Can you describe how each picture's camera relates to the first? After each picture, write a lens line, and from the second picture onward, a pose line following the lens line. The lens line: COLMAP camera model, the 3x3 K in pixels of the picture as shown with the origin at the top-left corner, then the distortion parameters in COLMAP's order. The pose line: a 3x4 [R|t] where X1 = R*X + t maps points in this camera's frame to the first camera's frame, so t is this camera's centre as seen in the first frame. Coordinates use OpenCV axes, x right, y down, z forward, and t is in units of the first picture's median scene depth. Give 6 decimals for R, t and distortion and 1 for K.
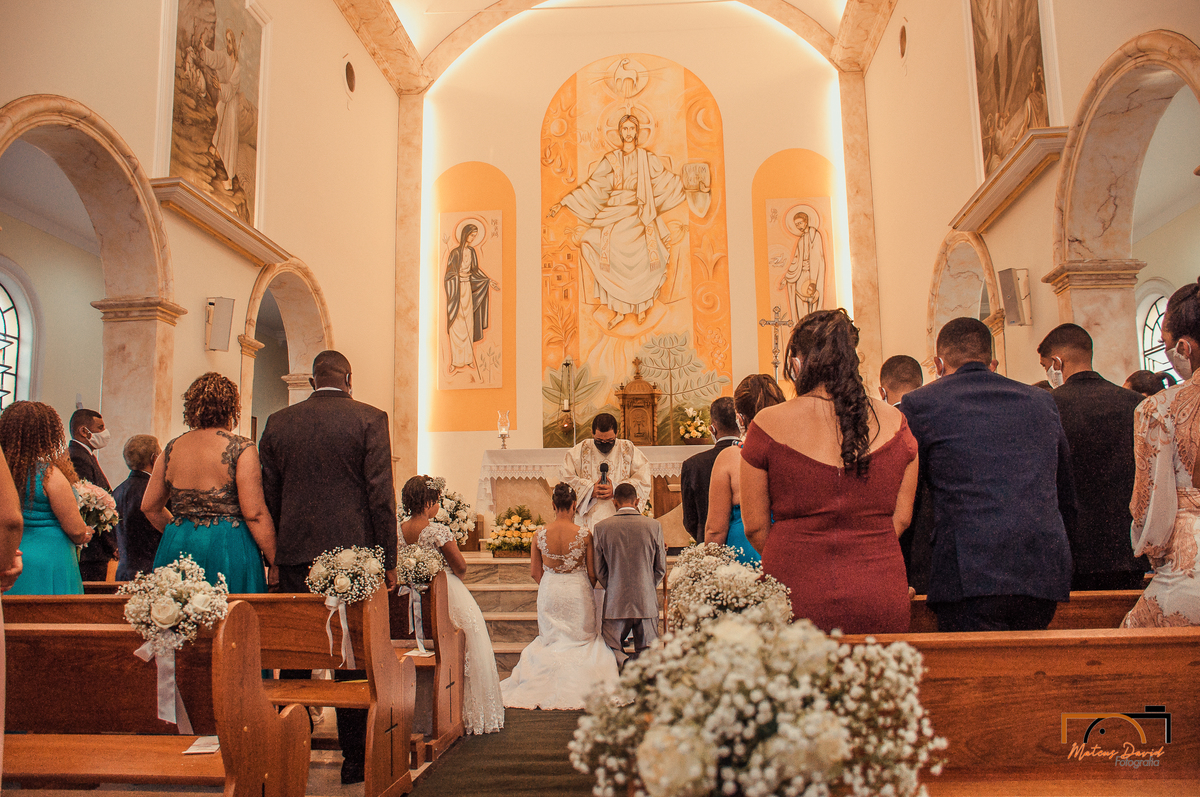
lens RADIAL K [[976.6, 0, 600.0], [0, 976.6, 398.5], [0, 0, 1]] dist [-0.110444, 0.003637]
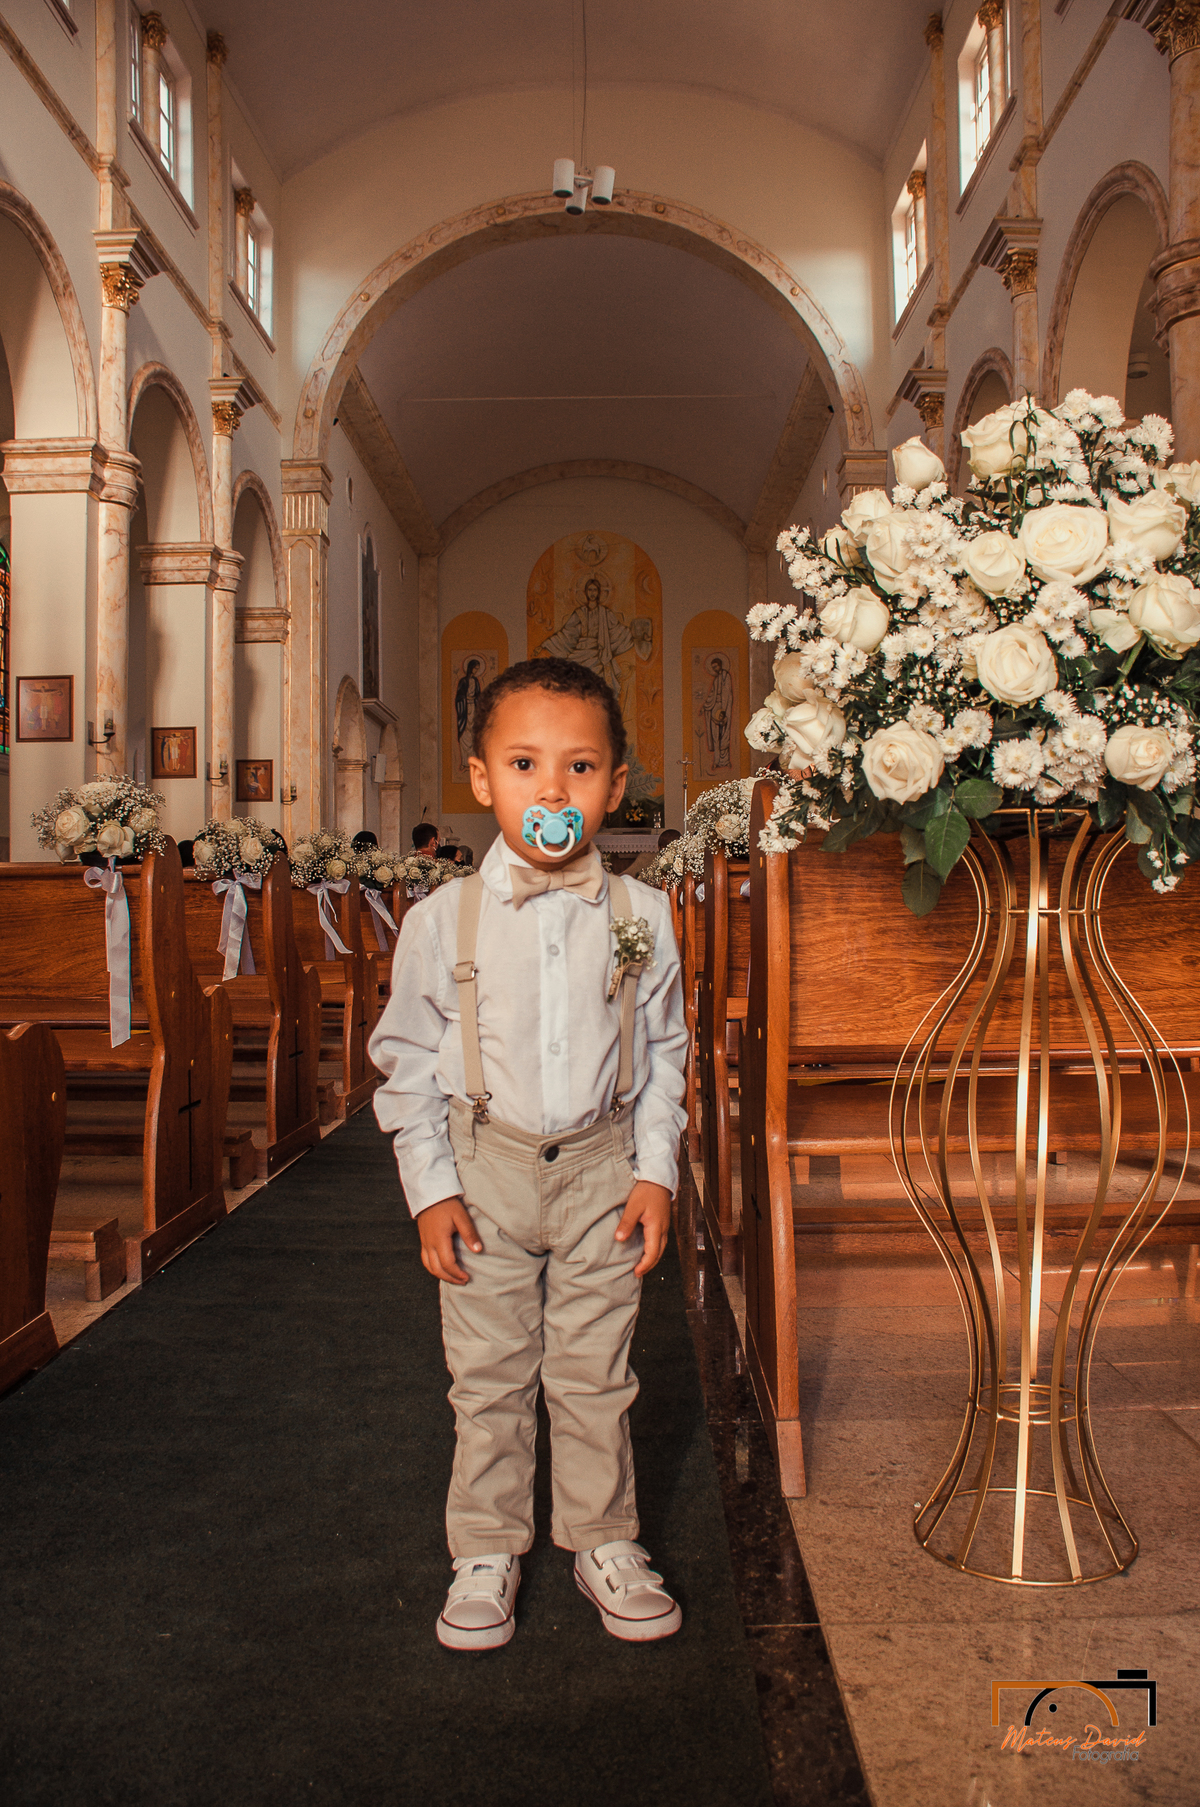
lens RADIAL K [[1413.4, 0, 609.3], [0, 1413.4, 898.0], [0, 0, 1]] dist [-0.148556, 0.107759]
pose [[0.996734, 0.007258, 0.080429, -0.103768], [-0.017813, 0.991181, 0.131314, -0.113991], [-0.078767, -0.132318, 0.988073, -1.012768]]
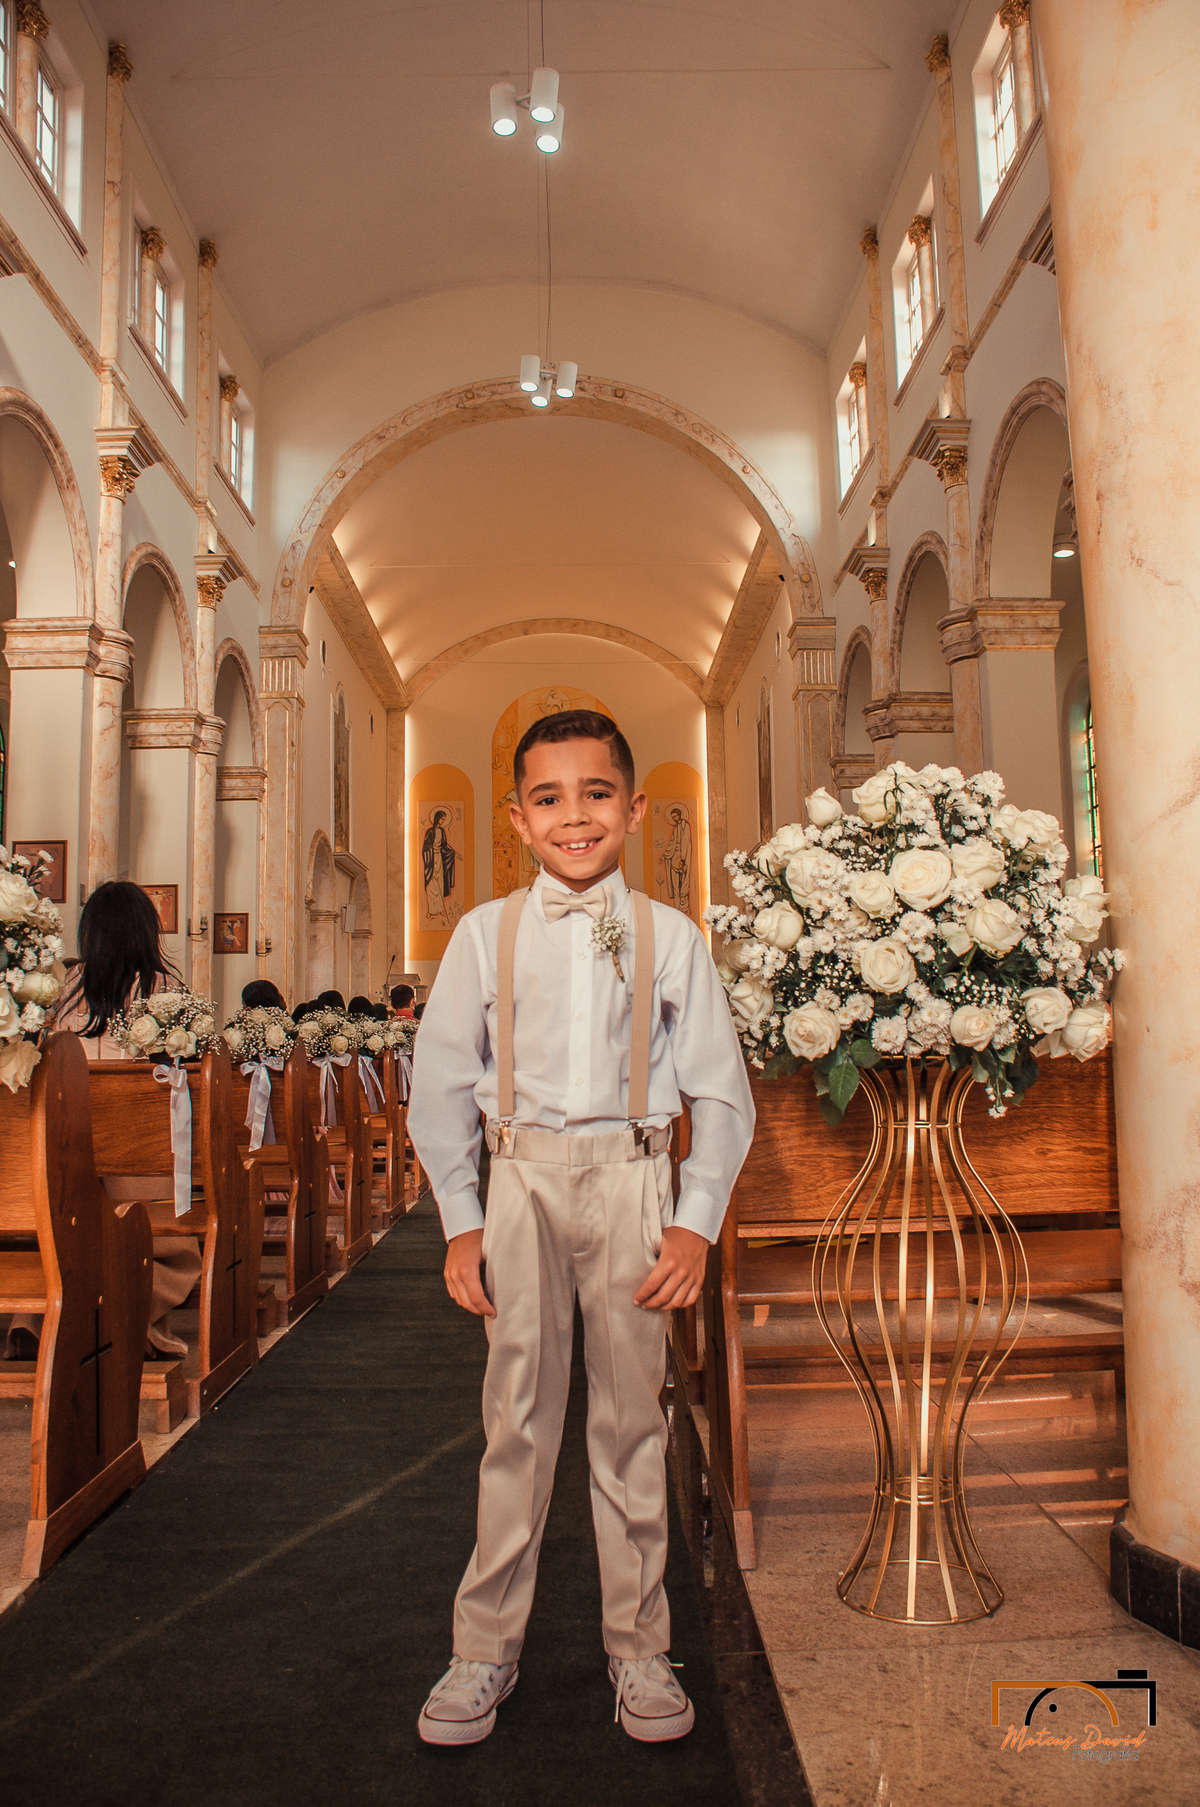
lens RADIAL K [[1409.2, 0, 611.1], [0, 1409.2, 898.1], [0, 0, 1]] dist [-0.149317, 0.107401]
pose [[0.994053, 0.009677, 0.108464, -0.110865], [-0.013389, 0.999347, 0.033547, -0.128477], [-0.108069, -0.034799, 0.993534, -1.053157]]
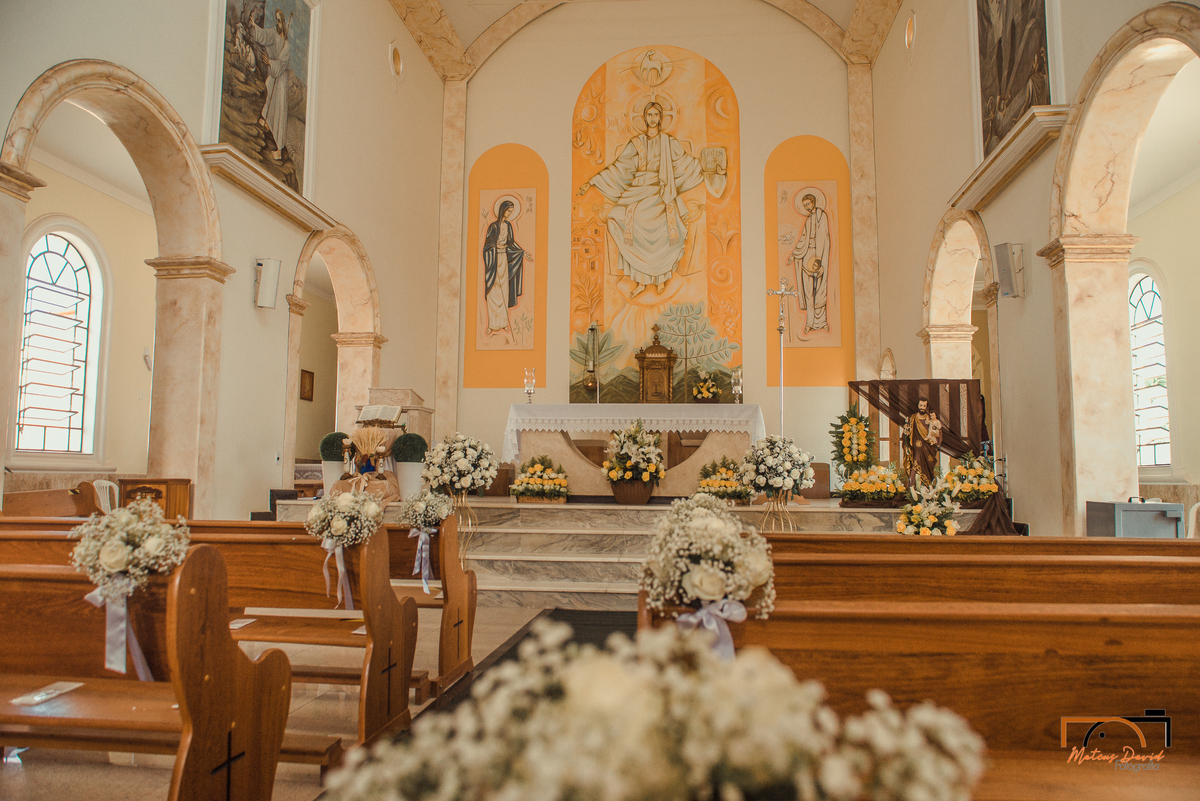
lens RADIAL K [[855.3, 0, 605.5], [0, 855.3, 397.8], [0, 0, 1]] dist [-0.075226, 0.004970]
pose [[0.999430, 0.020815, -0.026579, 0.008351], [-0.019755, 0.999022, 0.039546, 0.003834], [0.027376, -0.038998, 0.998864, 0.029824]]
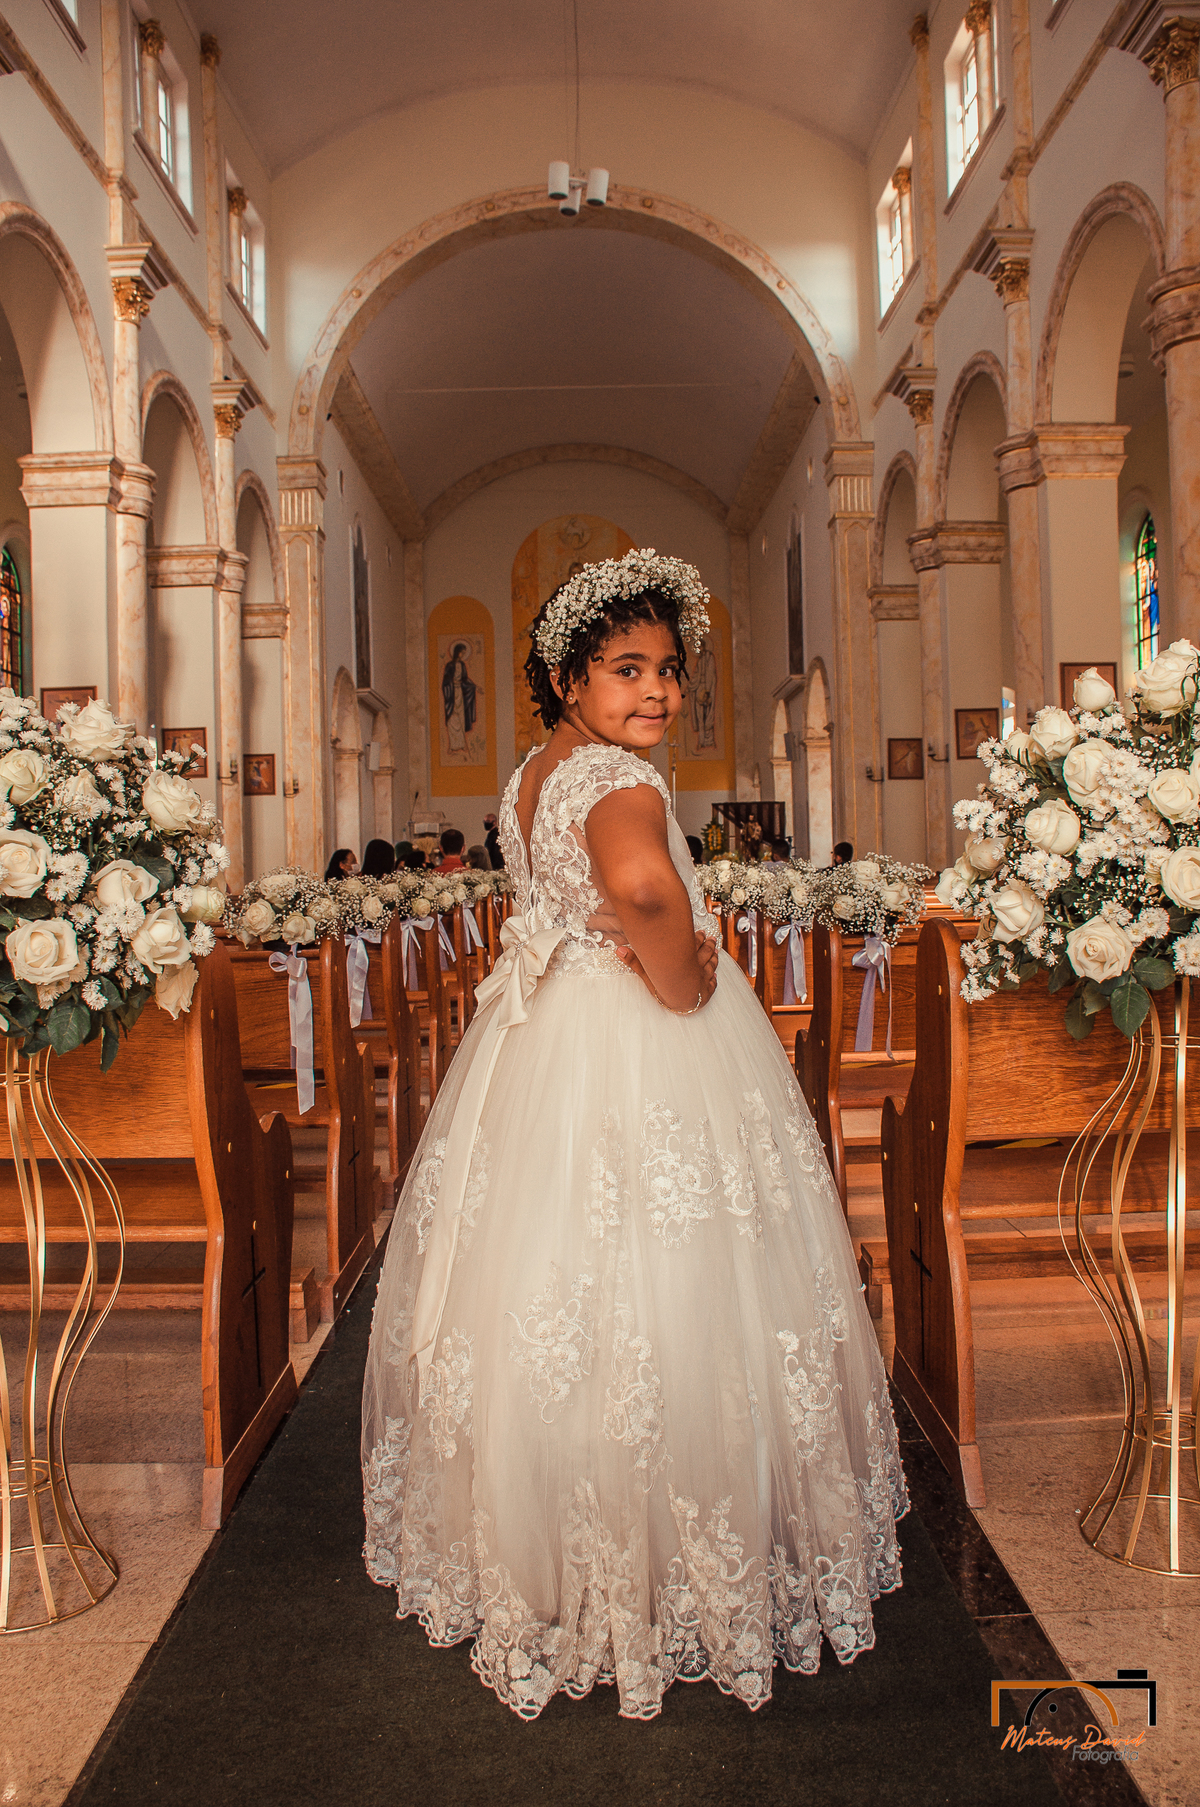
lens RADIAL K [[1409.2, 0, 611.1], [0, 1409.2, 898.1], [0, 0, 1]] dist [-0.149317, 0.107401]
pose [[0.994698, -0.010891, 0.102259, -0.131172], [-0.005010, 0.988064, 0.153965, -0.133987], [-0.102715, -0.153661, 0.982770, -1.032522]]
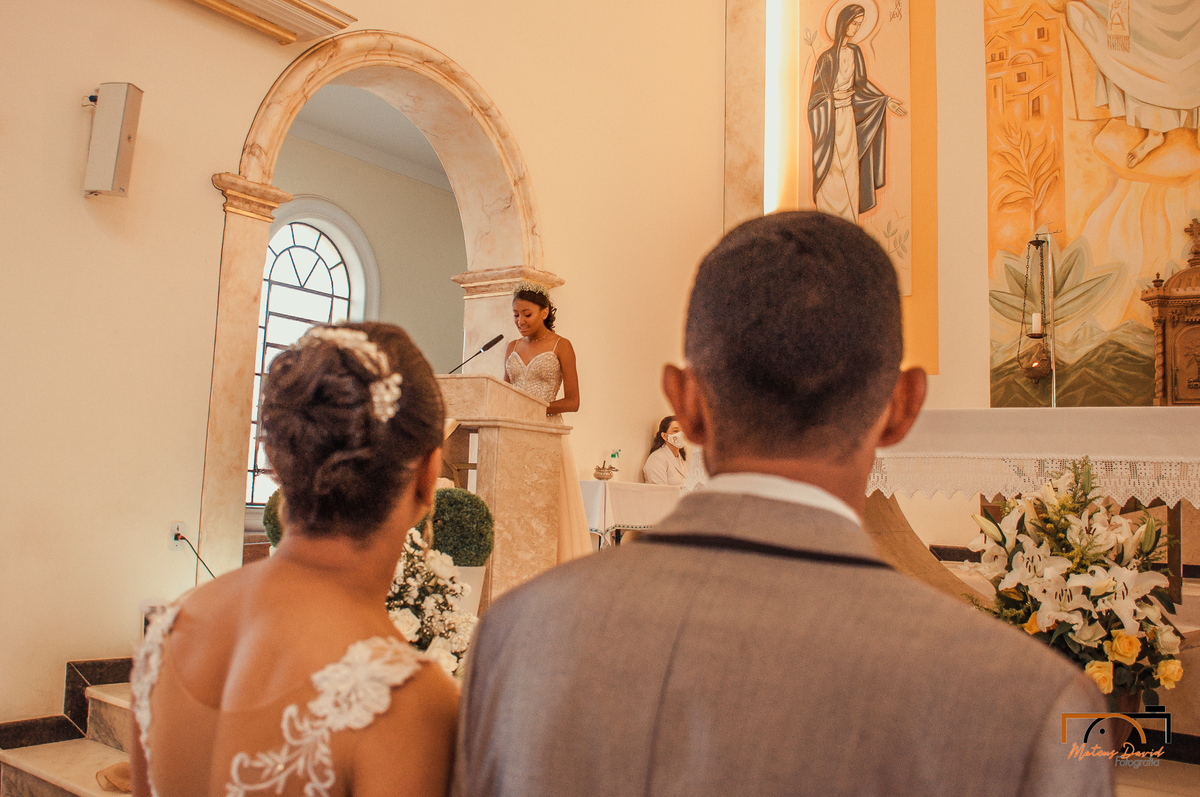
lens RADIAL K [[1074.4, 0, 538.9], [0, 1074.4, 373.7], [0, 0, 1]] dist [-0.163214, 0.135102]
pose [[0.841629, -0.003763, -0.540044, 0.037848], [0.013295, 0.999817, 0.013752, 0.020853], [0.539893, -0.018754, 0.841525, 0.409448]]
